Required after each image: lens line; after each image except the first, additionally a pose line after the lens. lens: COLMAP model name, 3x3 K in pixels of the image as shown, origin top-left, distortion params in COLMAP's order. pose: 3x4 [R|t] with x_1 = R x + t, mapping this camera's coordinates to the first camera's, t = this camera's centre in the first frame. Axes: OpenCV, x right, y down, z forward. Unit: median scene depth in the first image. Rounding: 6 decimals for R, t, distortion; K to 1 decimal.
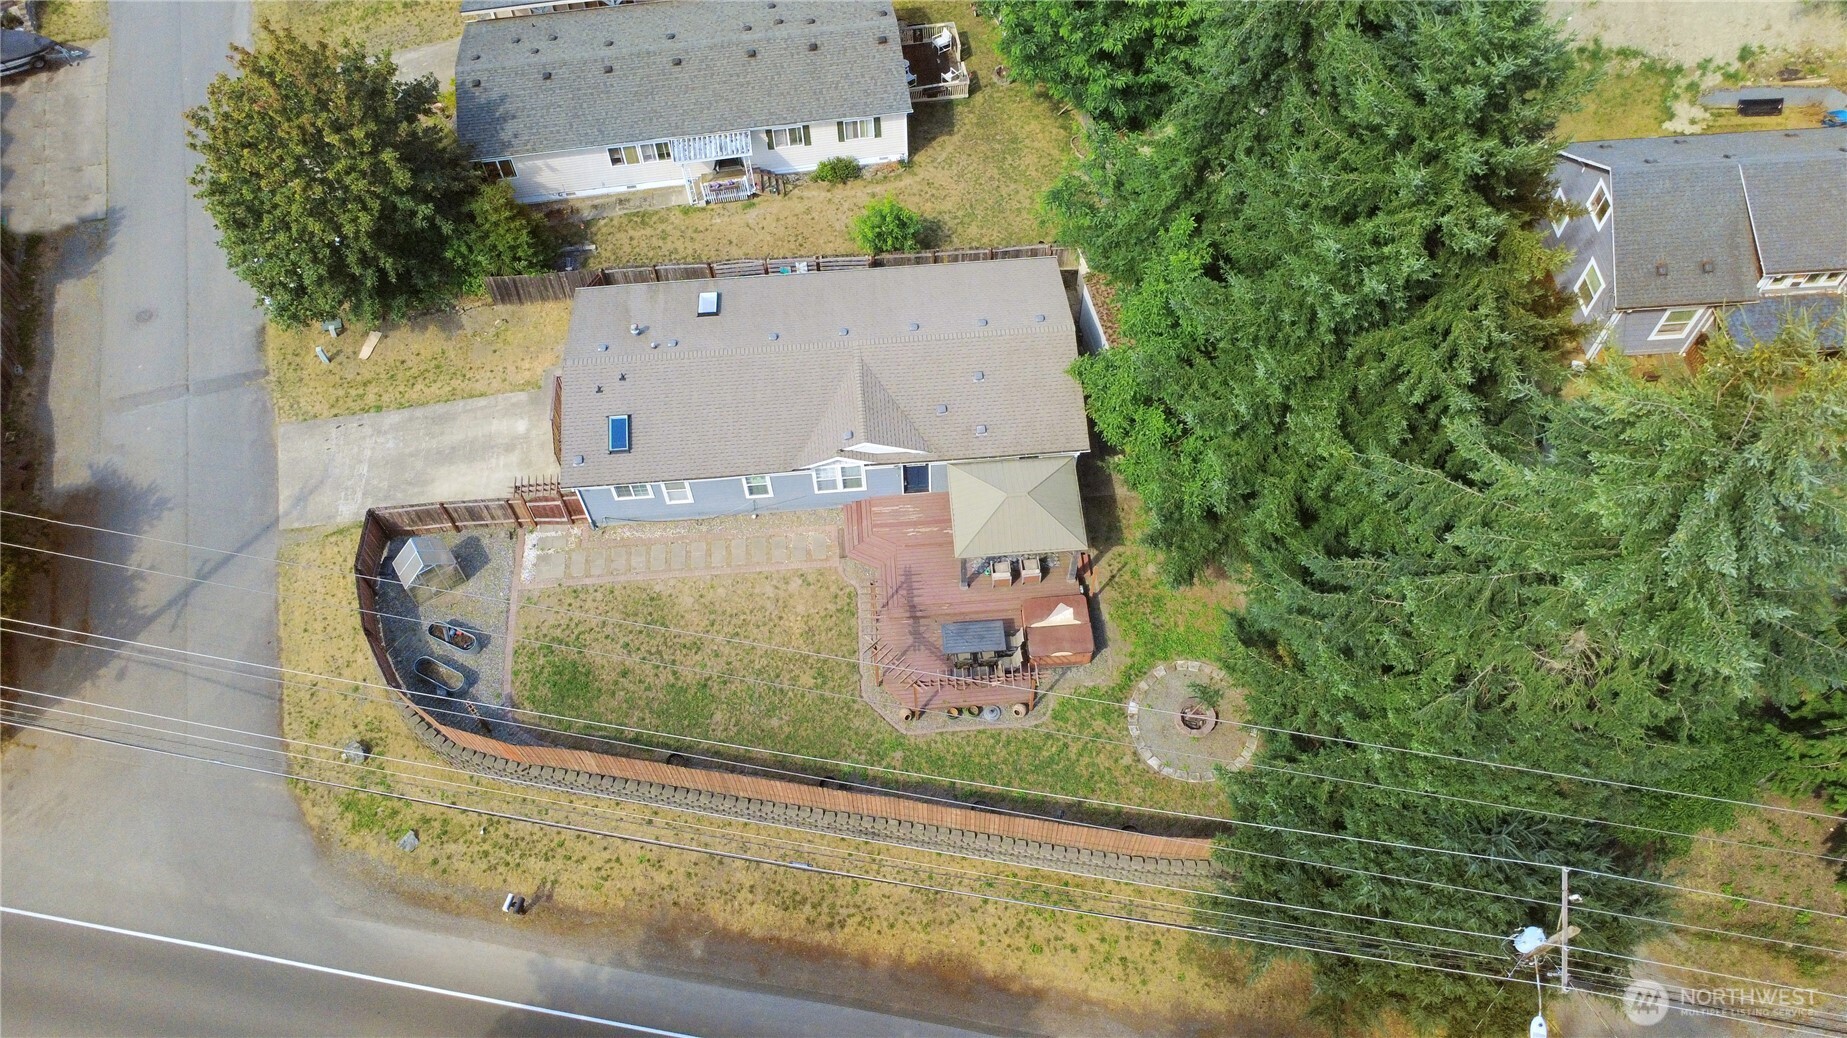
lens RADIAL K [[1306.9, 0, 922.1], [0, 1306.9, 519.4], [0, 0, 1]] dist [0.002927, -0.000903]
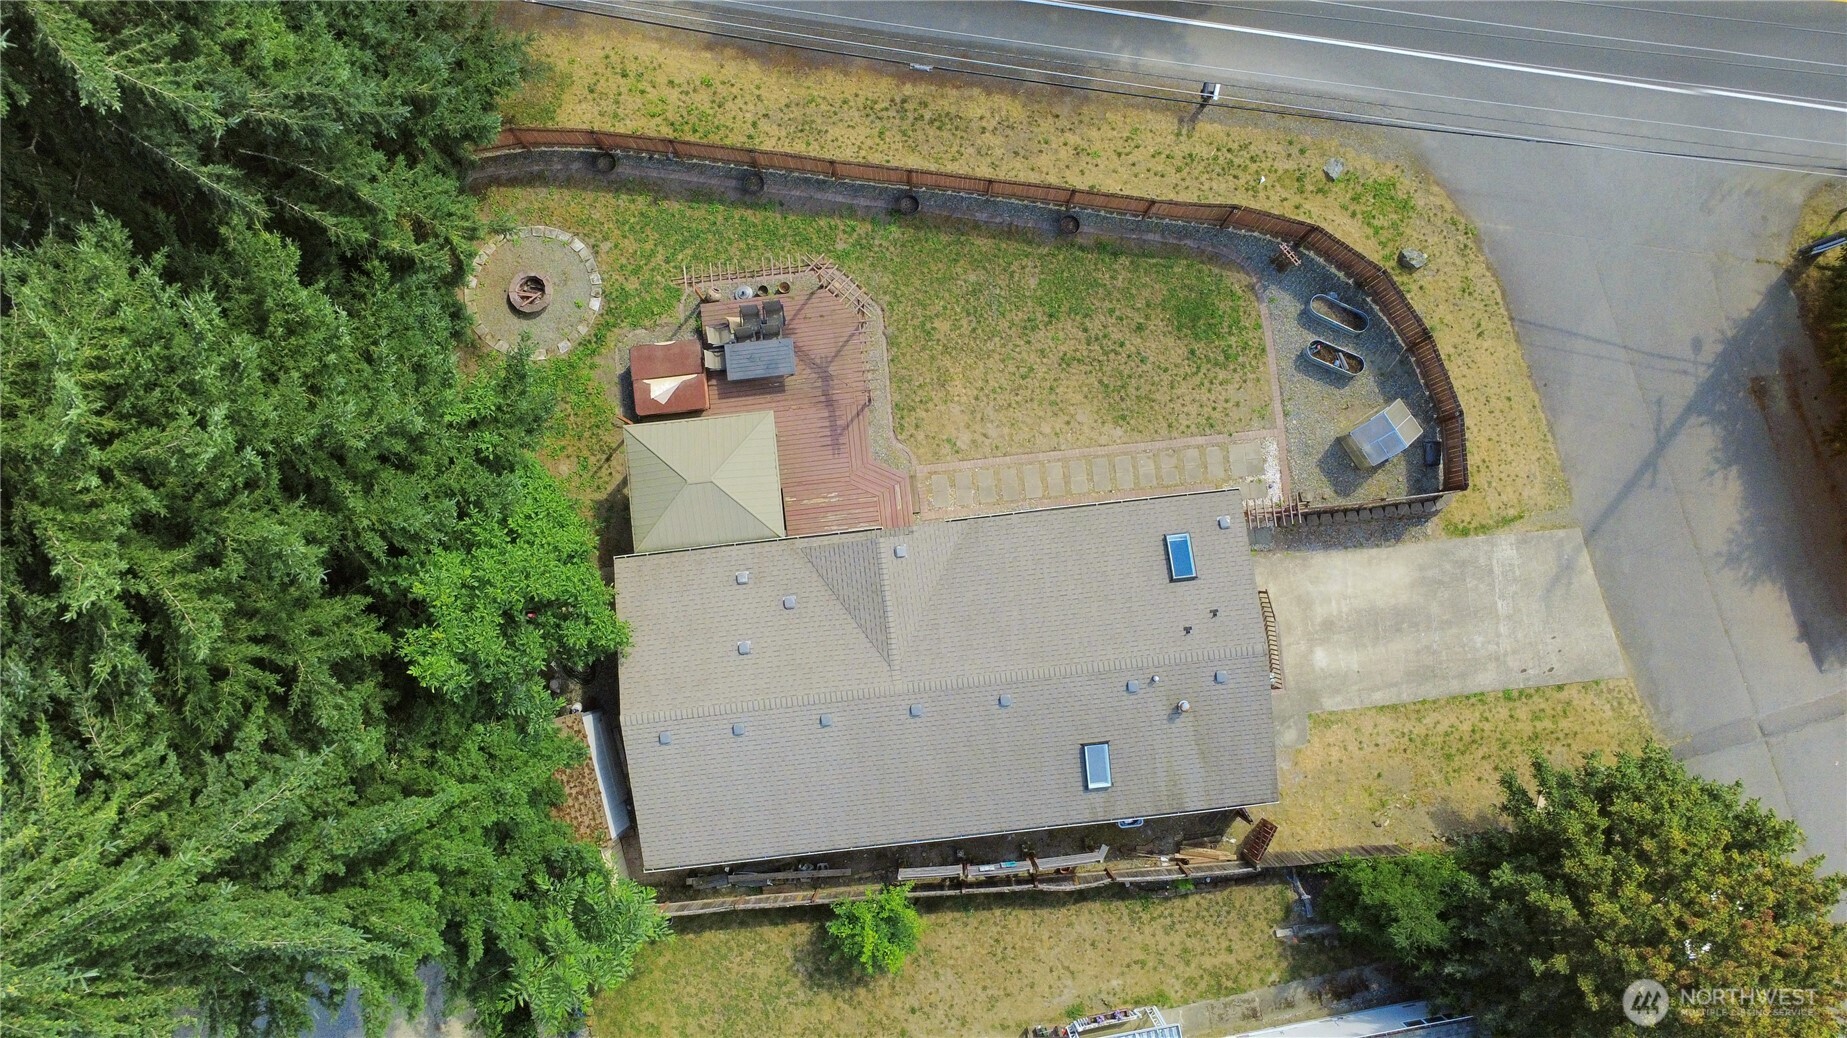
lens RADIAL K [[1306.9, 0, 920.9], [0, 1306.9, 519.8], [0, 0, 1]] dist [0.002927, -0.000903]
pose [[-0.999252, 0.033323, 0.019613, -0.086189], [-0.016689, -0.829249, 0.558631, -0.508293], [0.034880, 0.557886, 0.829185, 0.302019]]
